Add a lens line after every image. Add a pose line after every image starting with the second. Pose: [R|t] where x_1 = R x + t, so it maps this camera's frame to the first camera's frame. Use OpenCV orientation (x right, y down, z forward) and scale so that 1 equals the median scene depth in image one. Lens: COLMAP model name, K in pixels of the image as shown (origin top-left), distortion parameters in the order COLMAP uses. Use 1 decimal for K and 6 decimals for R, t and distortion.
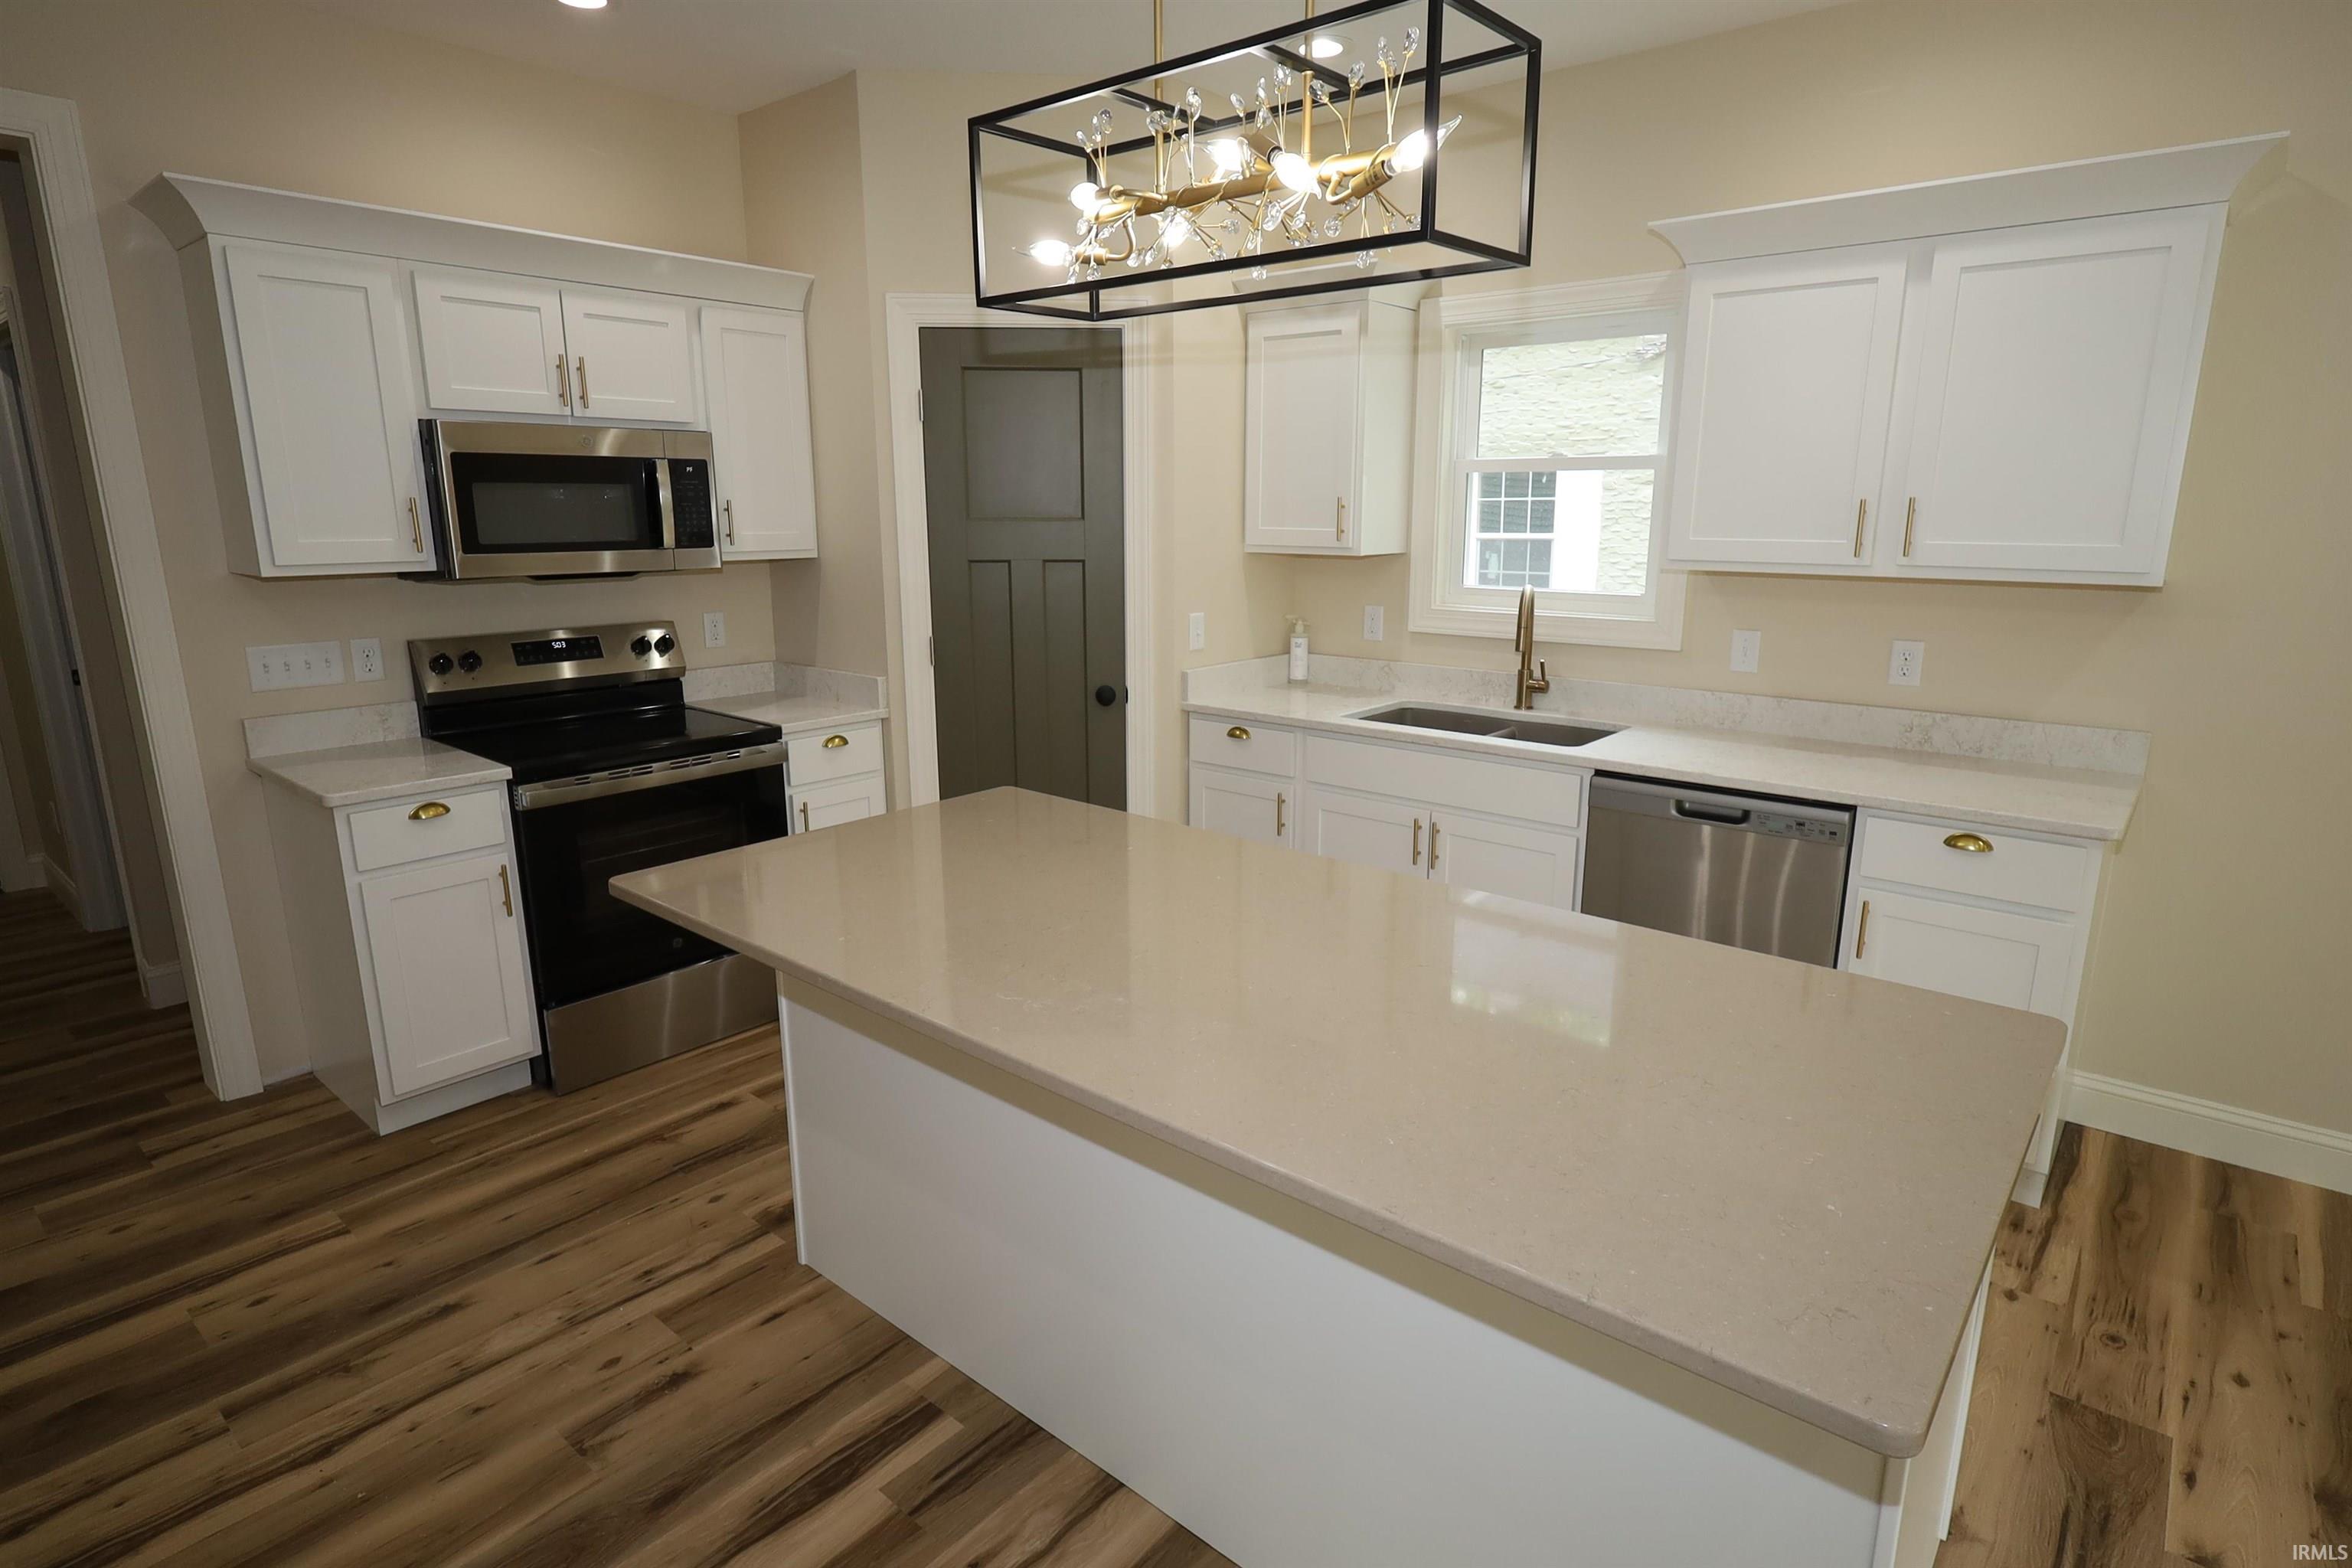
lens RADIAL K [[1220.7, 0, 1176.0], [0, 1220.7, 784.0], [0, 0, 1]] dist [0.000234, 0.001615]
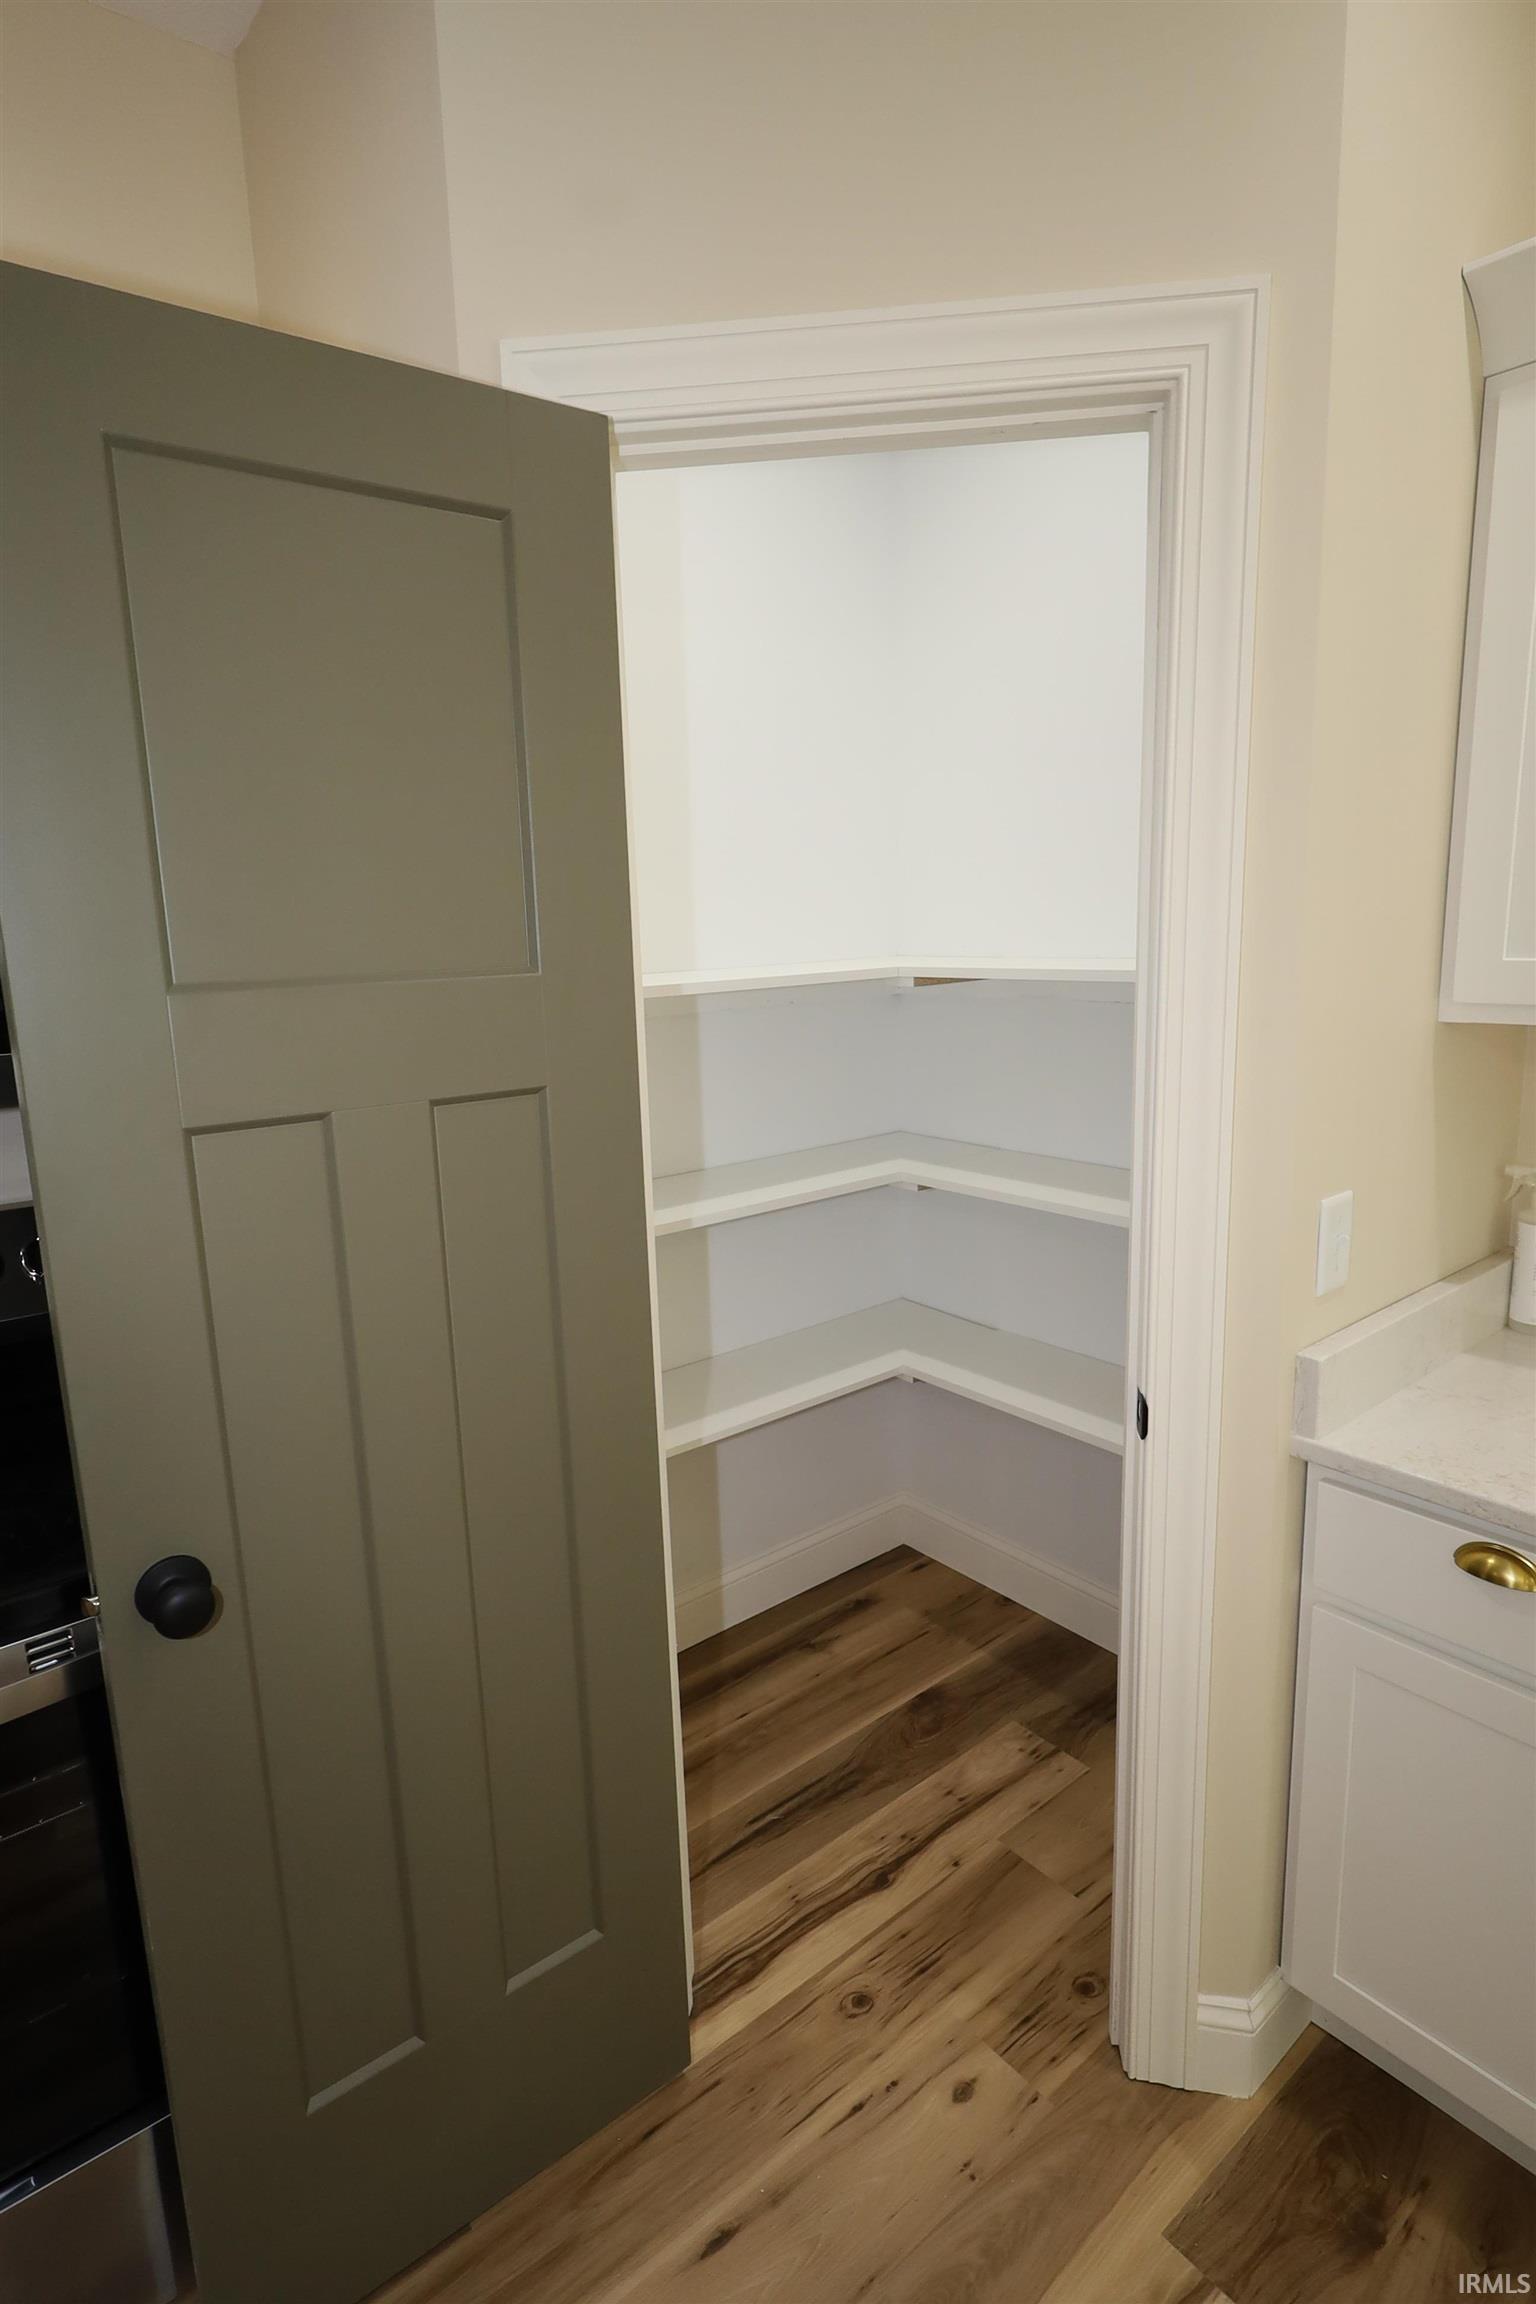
lens RADIAL K [[1195.8, 0, 768.0], [0, 1195.8, 1152.0], [0, 0, 1]] dist [0.000234, 0.001615]
pose [[0.981803, 0.001902, -0.189895, -0.086352], [-0.007723, 0.999522, -0.029921, -0.148080], [0.189747, 0.030843, 0.981348, 0.644276]]
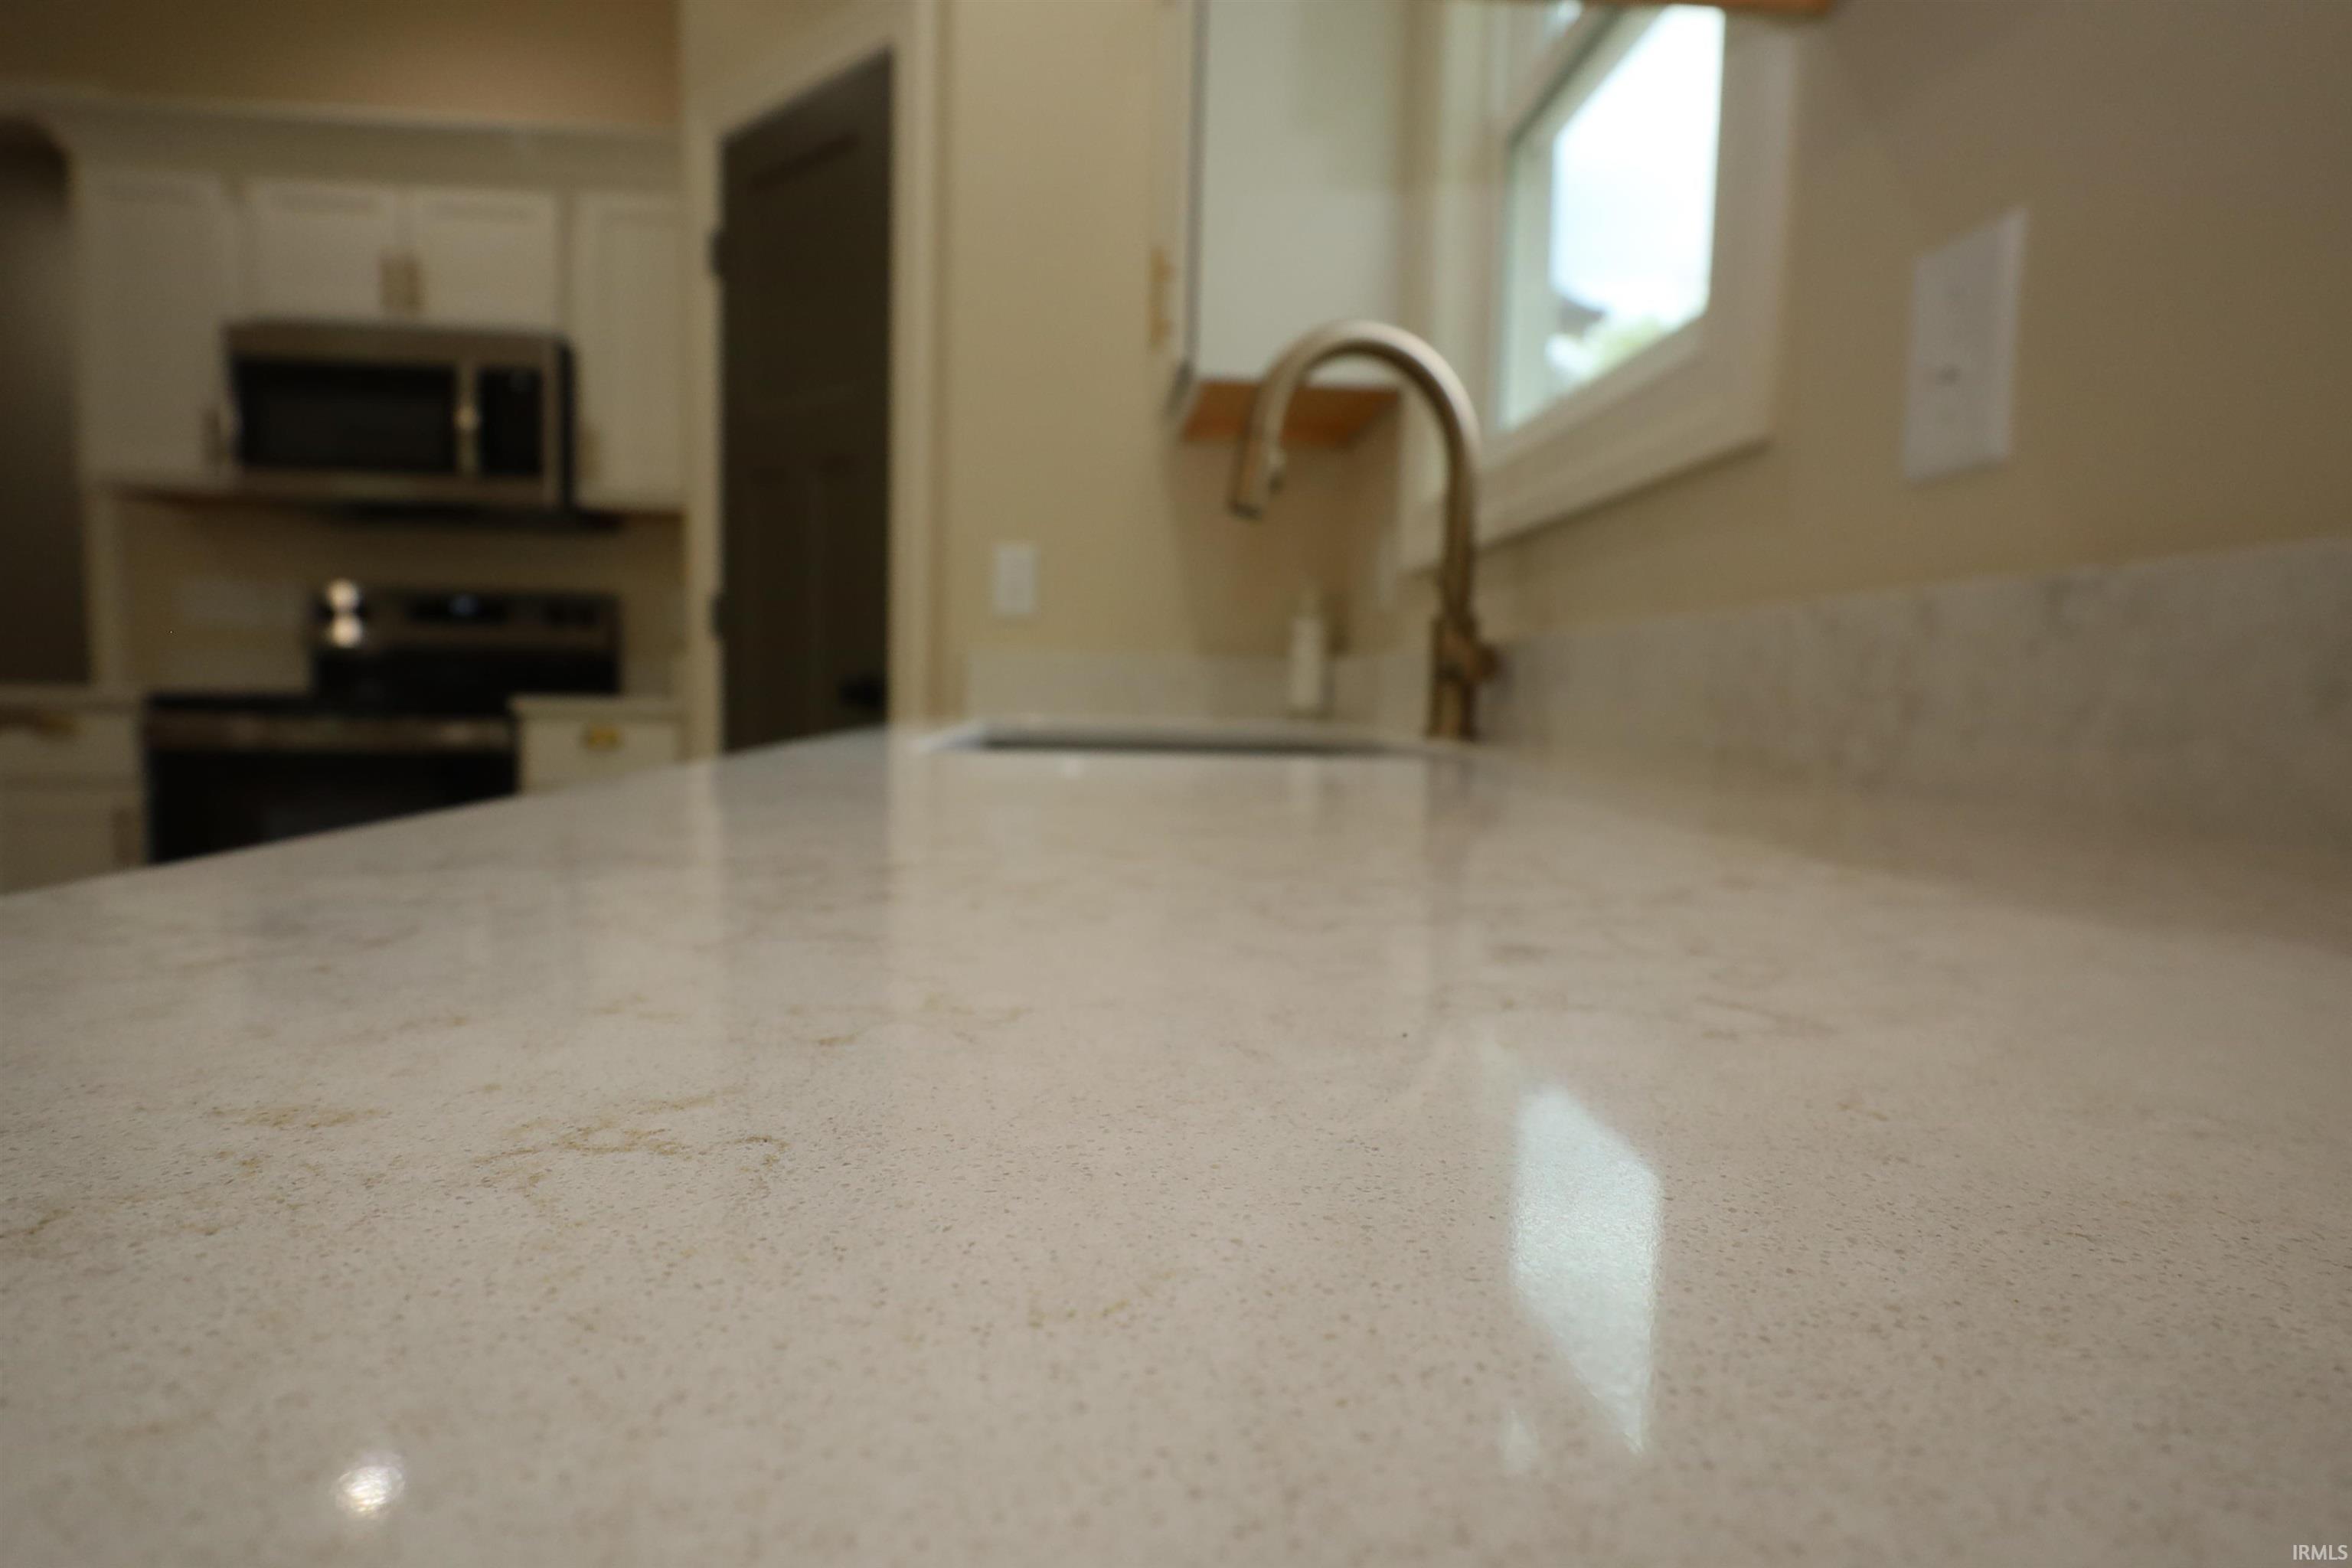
lens RADIAL K [[1220.7, 0, 1176.0], [0, 1220.7, 784.0], [0, 0, 1]] dist [0.000234, 0.001615]
pose [[0.703075, 0.072763, -0.707384, 0.467026], [-0.183075, 0.979741, -0.081181, -0.009776], [0.687146, 0.186581, 0.702152, 0.729481]]
